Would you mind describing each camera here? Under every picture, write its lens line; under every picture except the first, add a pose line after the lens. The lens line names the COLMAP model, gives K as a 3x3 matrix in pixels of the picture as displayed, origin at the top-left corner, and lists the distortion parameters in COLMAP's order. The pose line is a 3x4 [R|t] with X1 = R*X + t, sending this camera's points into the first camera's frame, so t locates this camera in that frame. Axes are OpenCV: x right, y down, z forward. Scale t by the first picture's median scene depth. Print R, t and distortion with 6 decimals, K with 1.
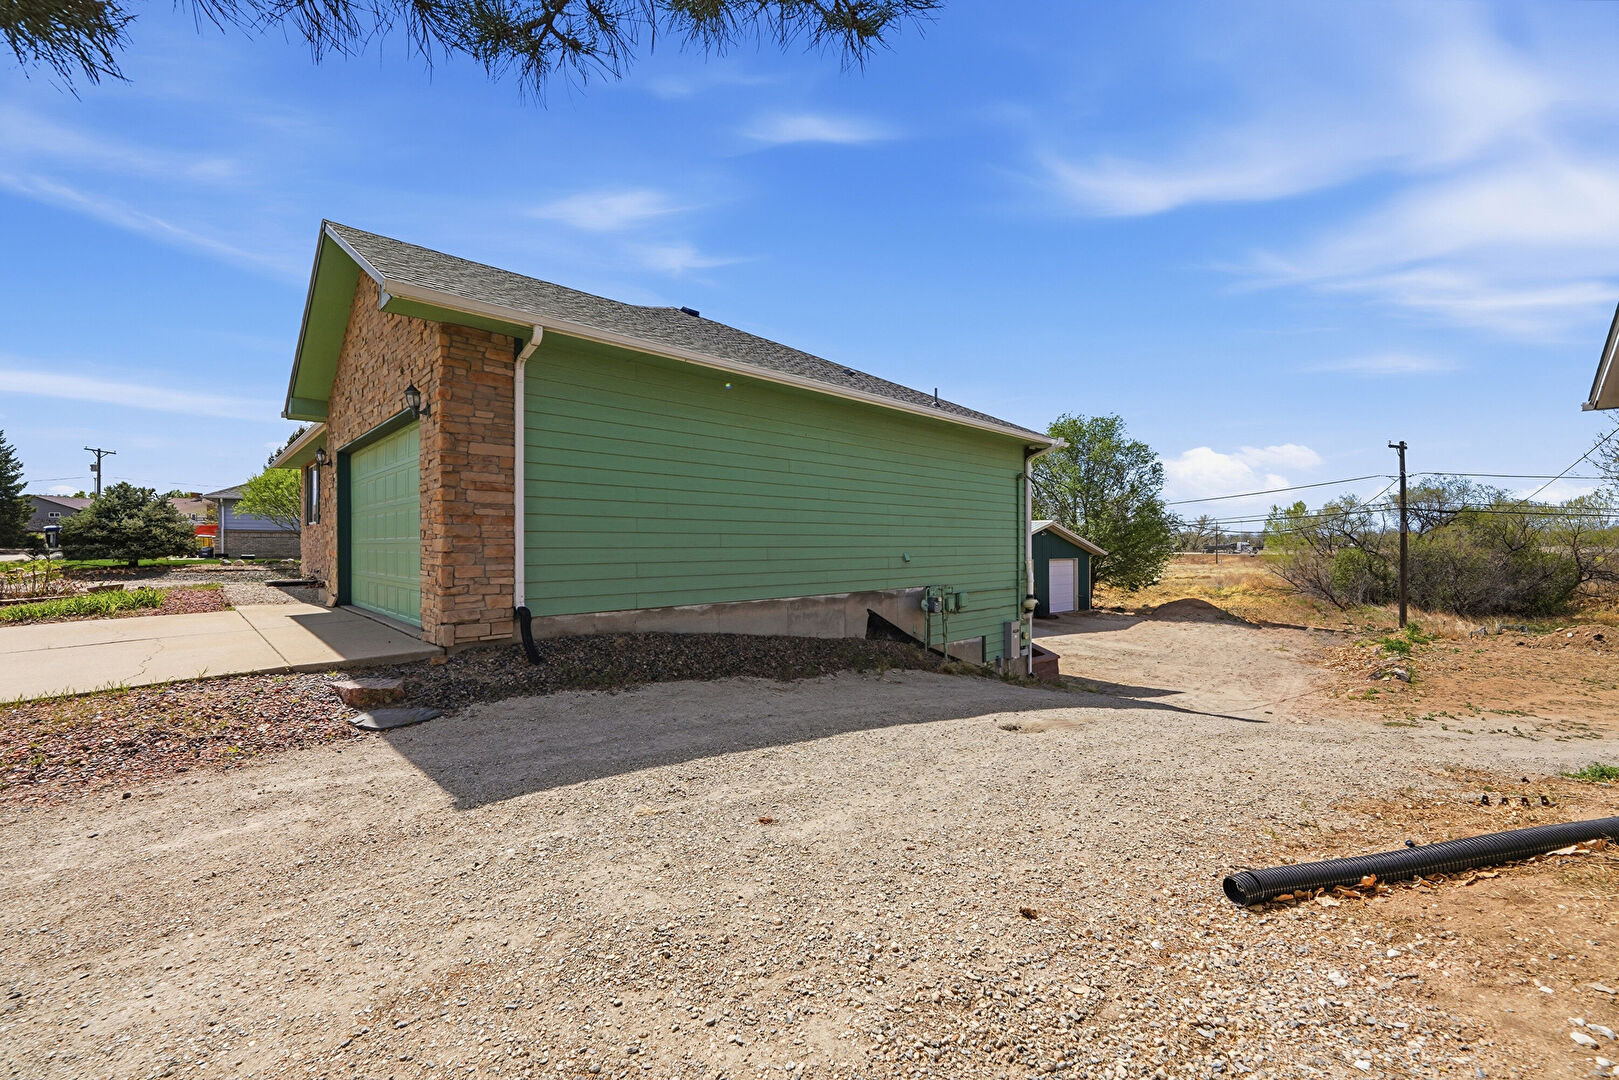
lens RADIAL K [[640.3, 0, 813.6], [0, 640.3, 551.7], [0, 0, 1]] dist [-0.009409, -0.000104]
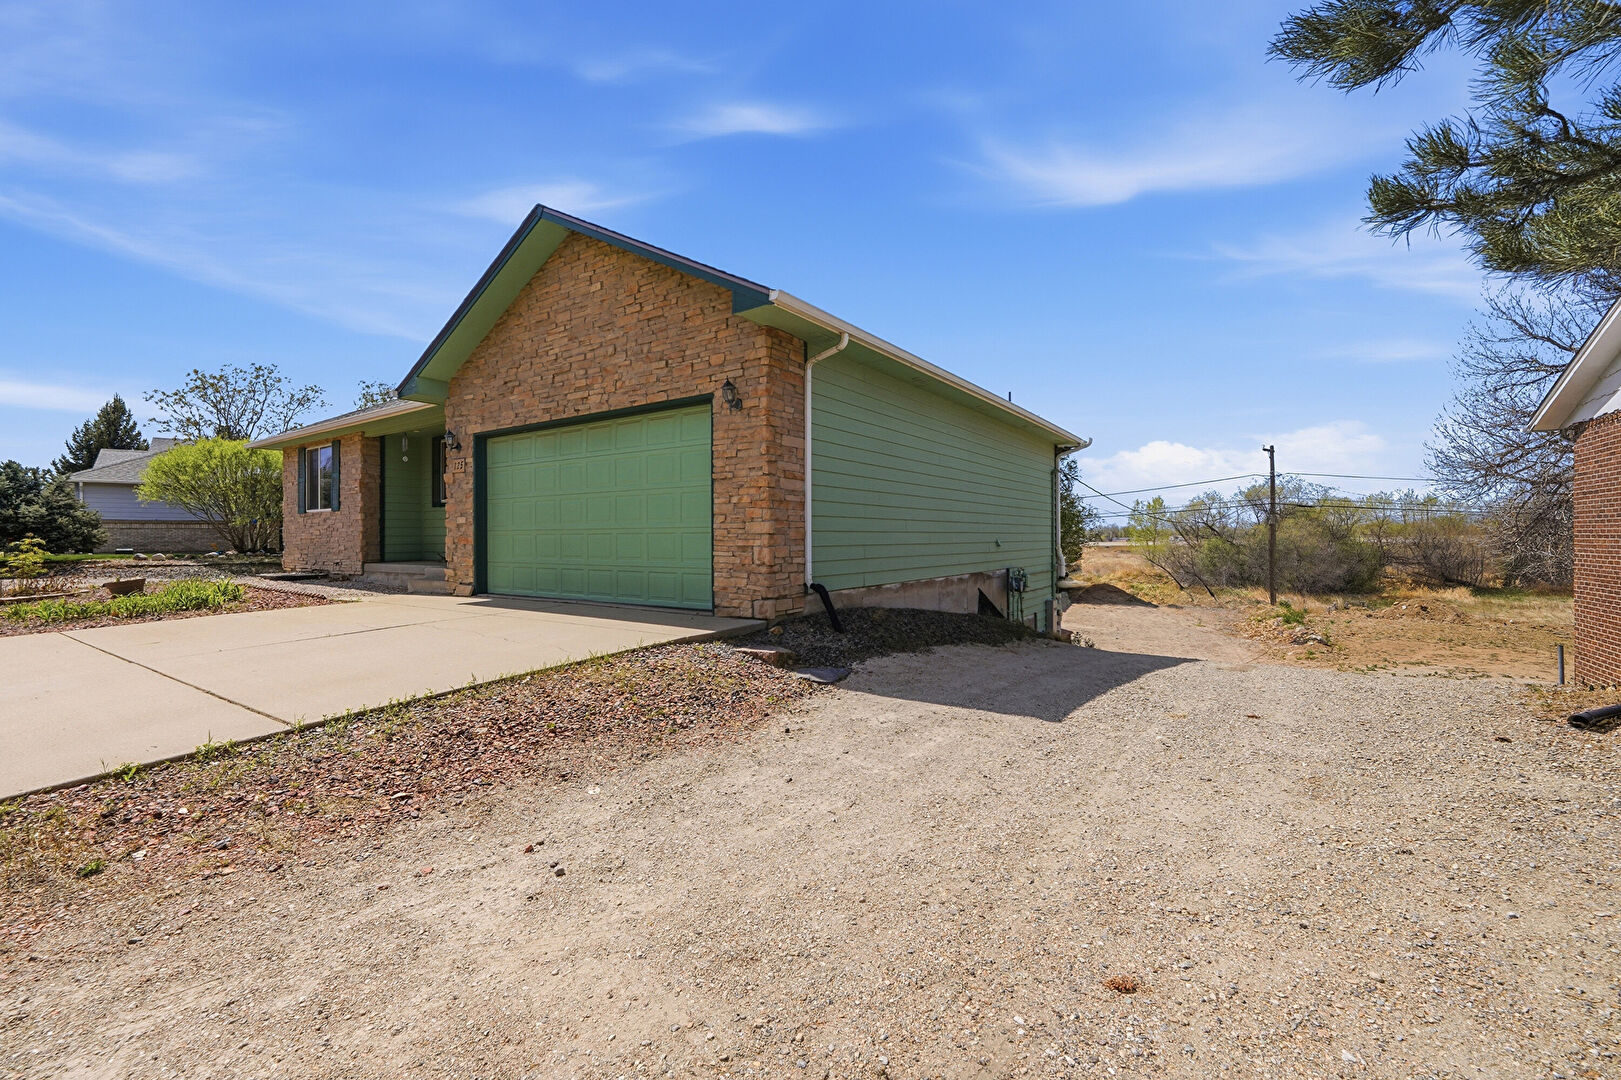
lens RADIAL K [[659.9, 0, 804.5], [0, 659.9, 542.8], [0, 0, 1]] dist [-0.002635, -0.000285]
pose [[0.982013, -0.005026, 0.188746, -0.368270], [0.005874, 0.999975, -0.003934, 0.010610], [-0.188721, 0.004972, 0.982018, -0.066449]]
